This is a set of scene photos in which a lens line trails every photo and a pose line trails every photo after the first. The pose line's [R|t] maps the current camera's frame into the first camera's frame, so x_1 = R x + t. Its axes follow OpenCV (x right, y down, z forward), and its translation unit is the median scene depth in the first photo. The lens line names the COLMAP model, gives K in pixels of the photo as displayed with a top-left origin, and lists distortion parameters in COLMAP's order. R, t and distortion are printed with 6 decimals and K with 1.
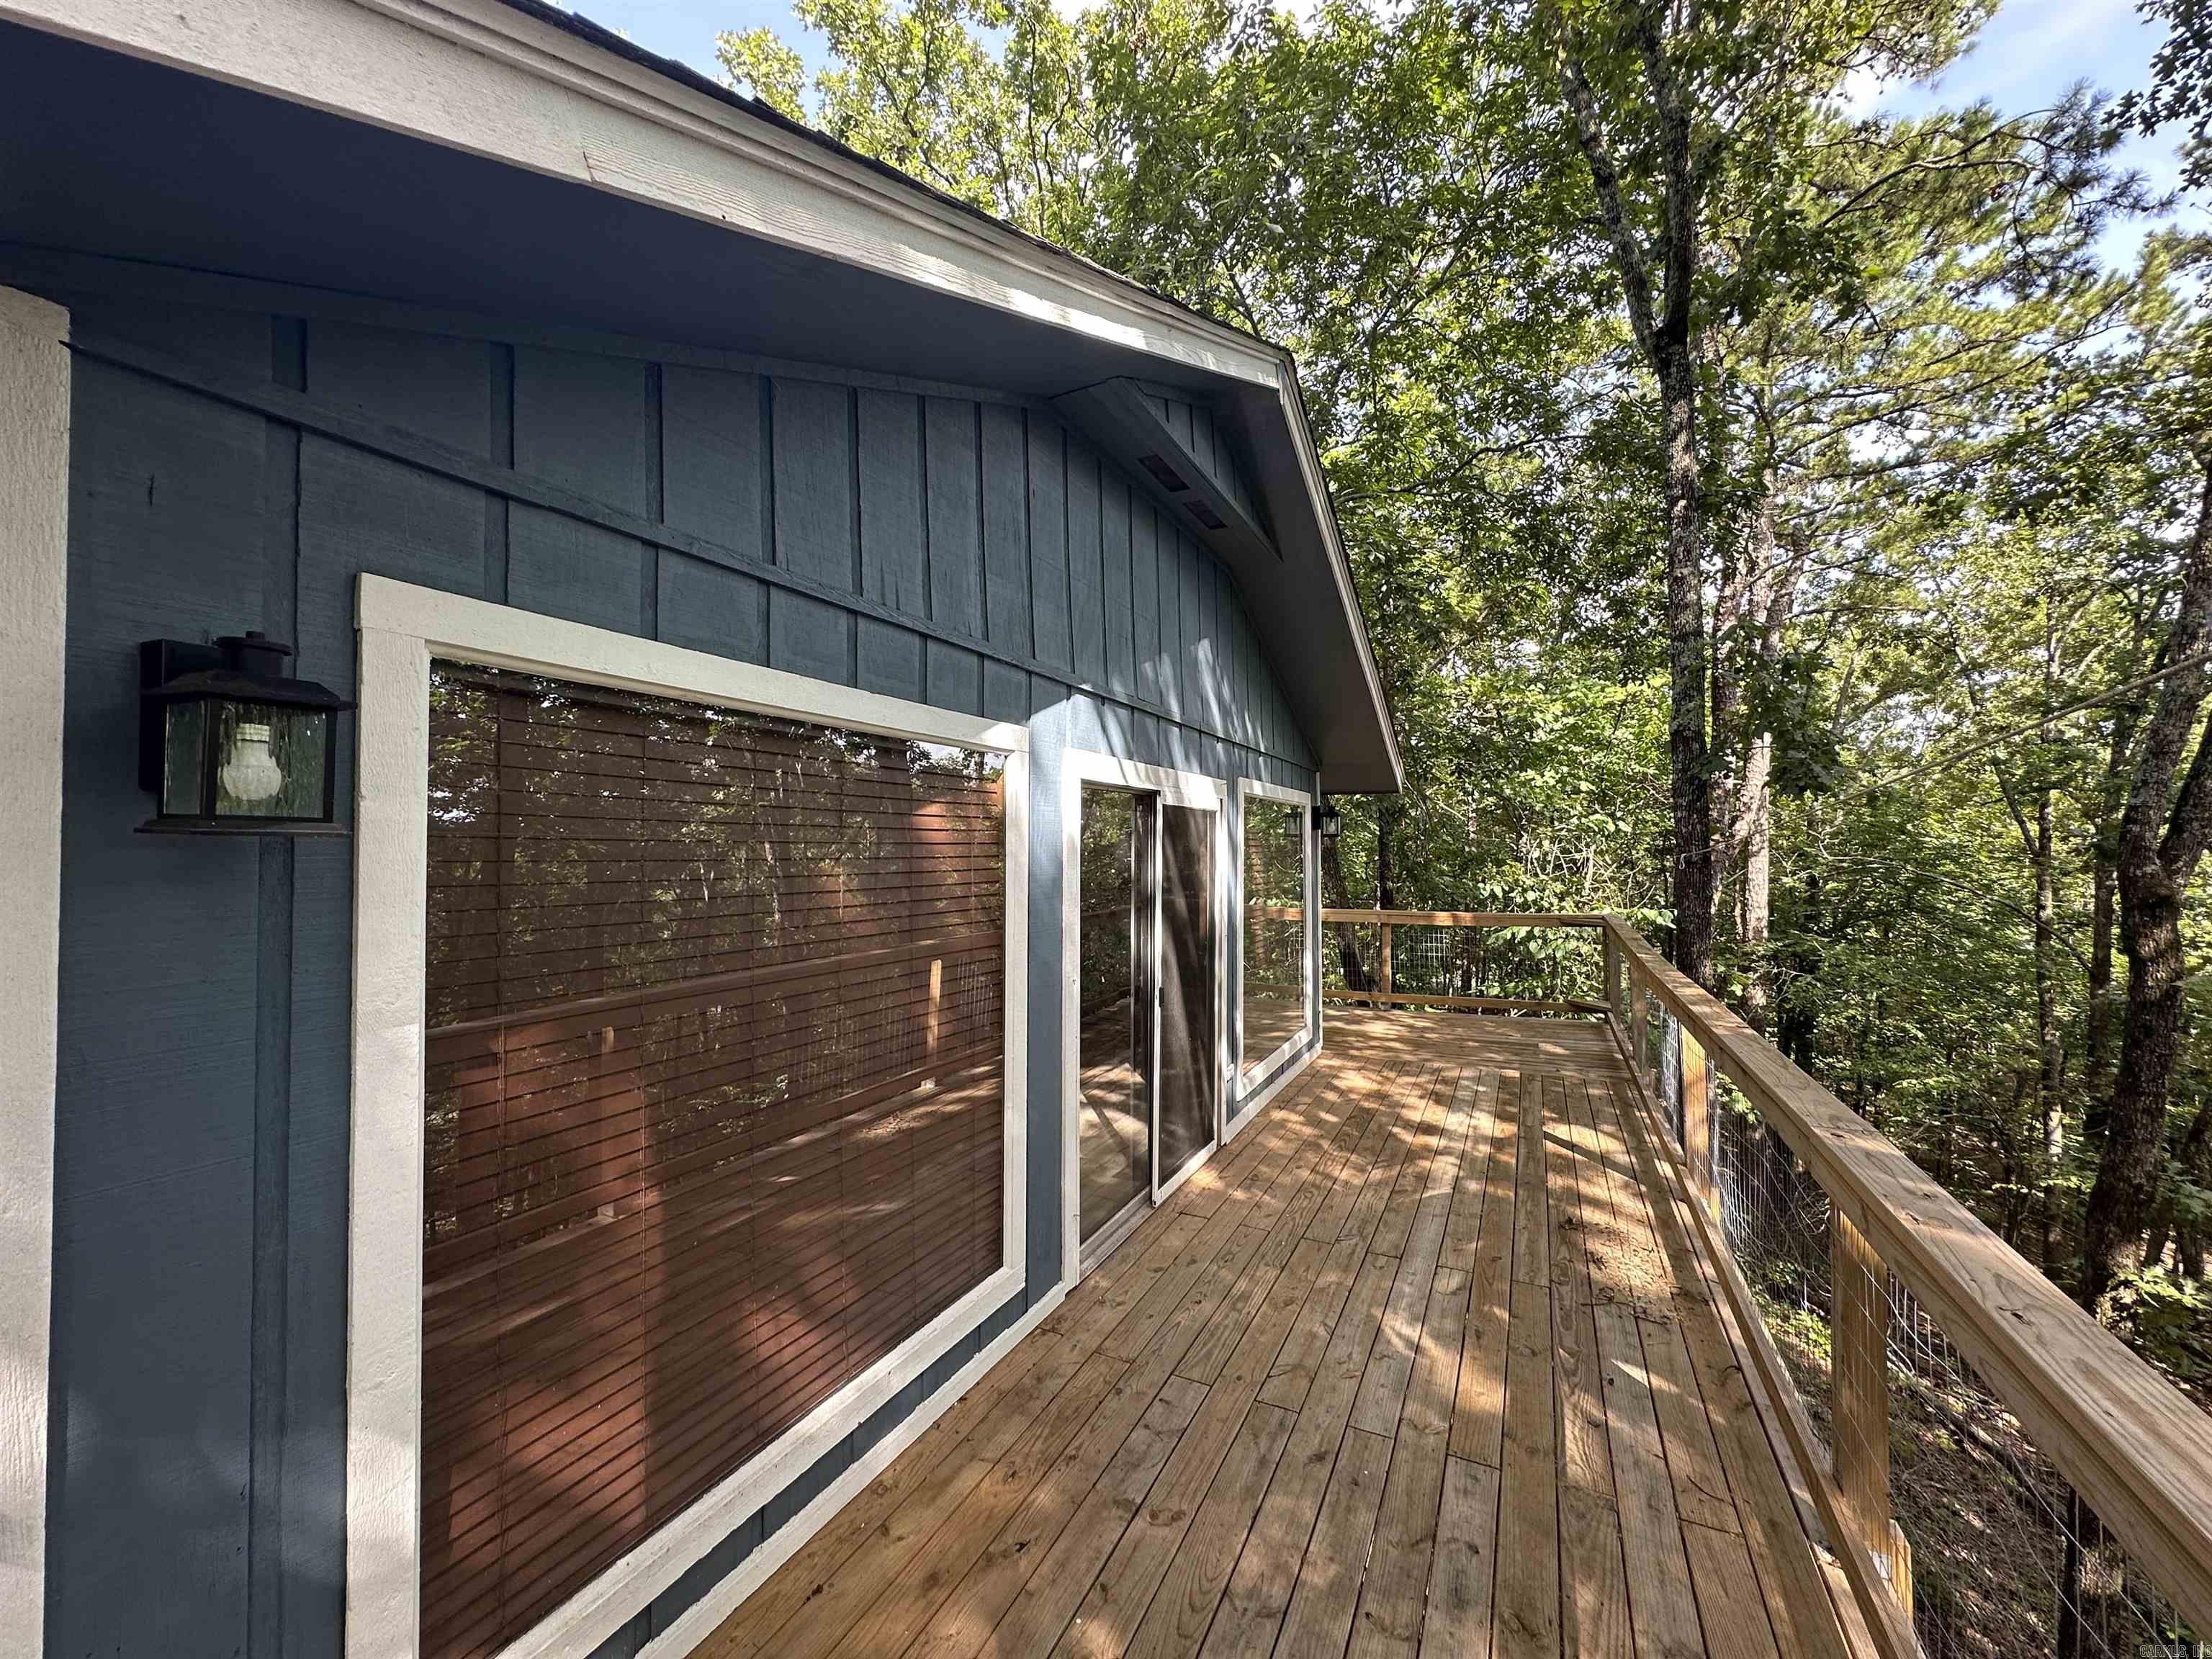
lens RADIAL K [[887.4, 0, 1102.8], [0, 887.4, 829.4], [0, 0, 1]] dist [-0.001532, 0.000328]
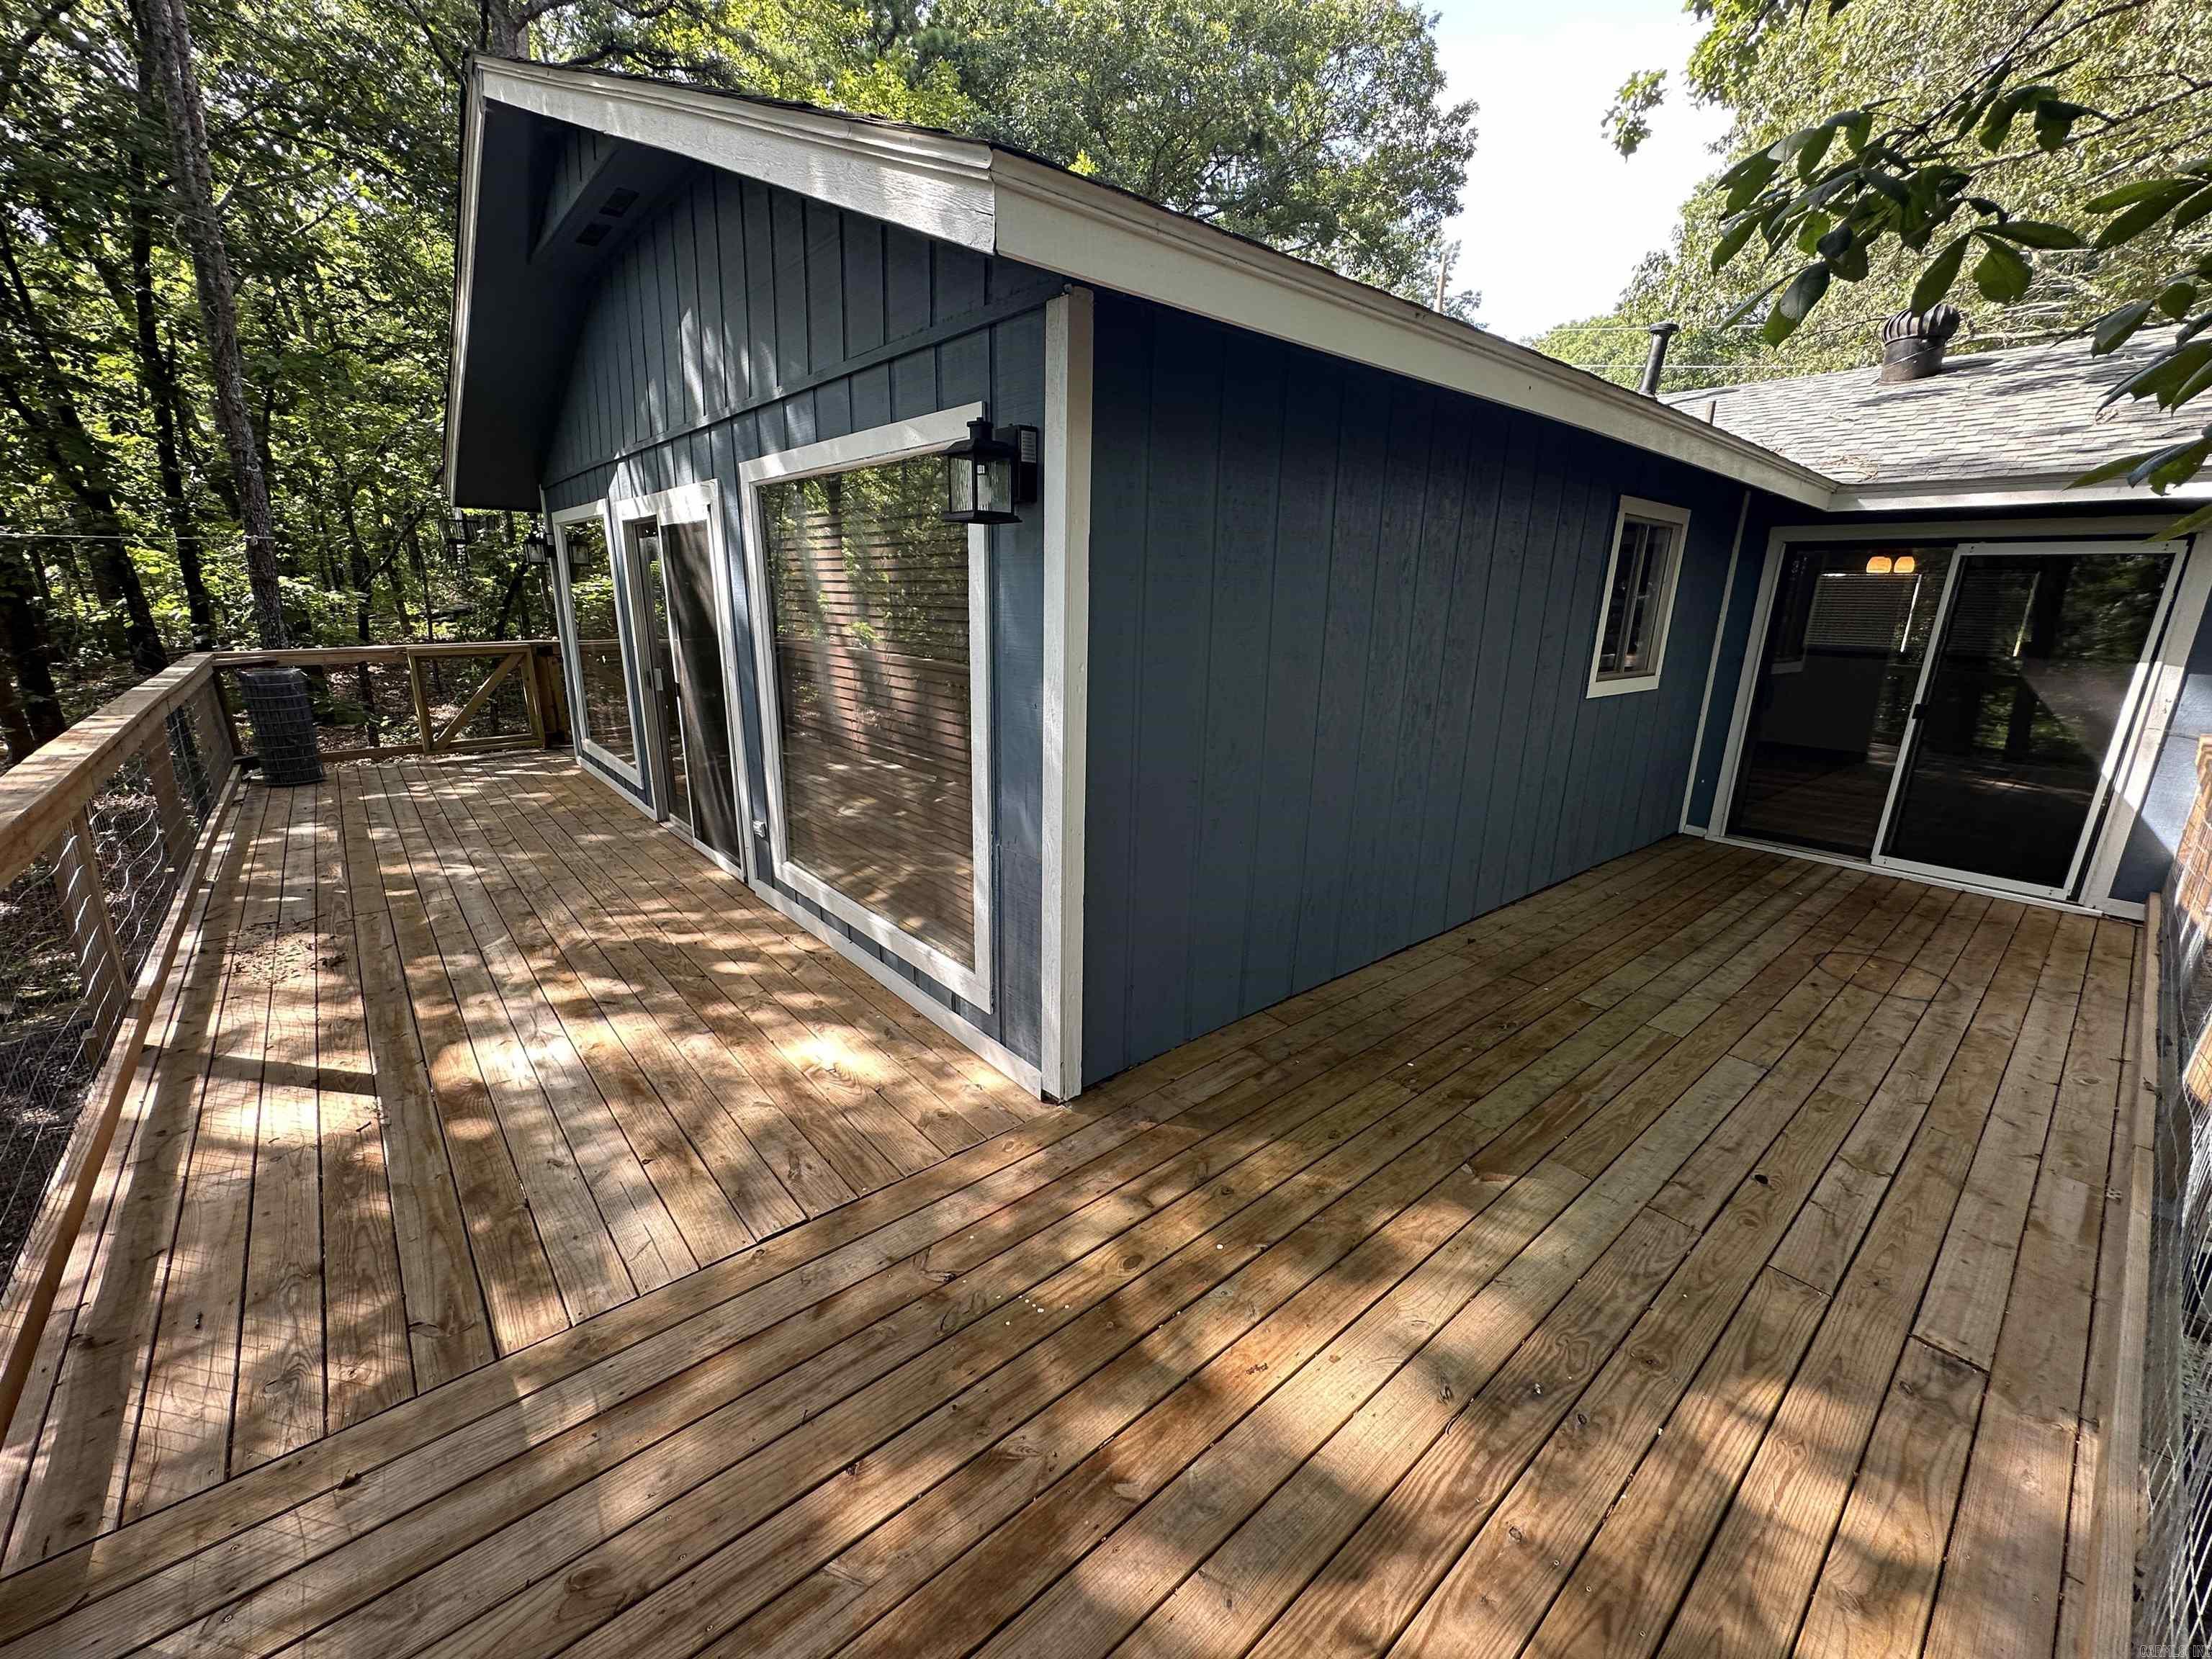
lens RADIAL K [[887.4, 0, 1102.8], [0, 887.4, 829.4], [0, 0, 1]] dist [-0.001532, 0.000328]
pose [[-0.395912, 0.229679, -0.889101, 0.798193], [0.002820, 0.968515, 0.248938, 0.057836], [0.918284, 0.096050, -0.384095, 1.664240]]
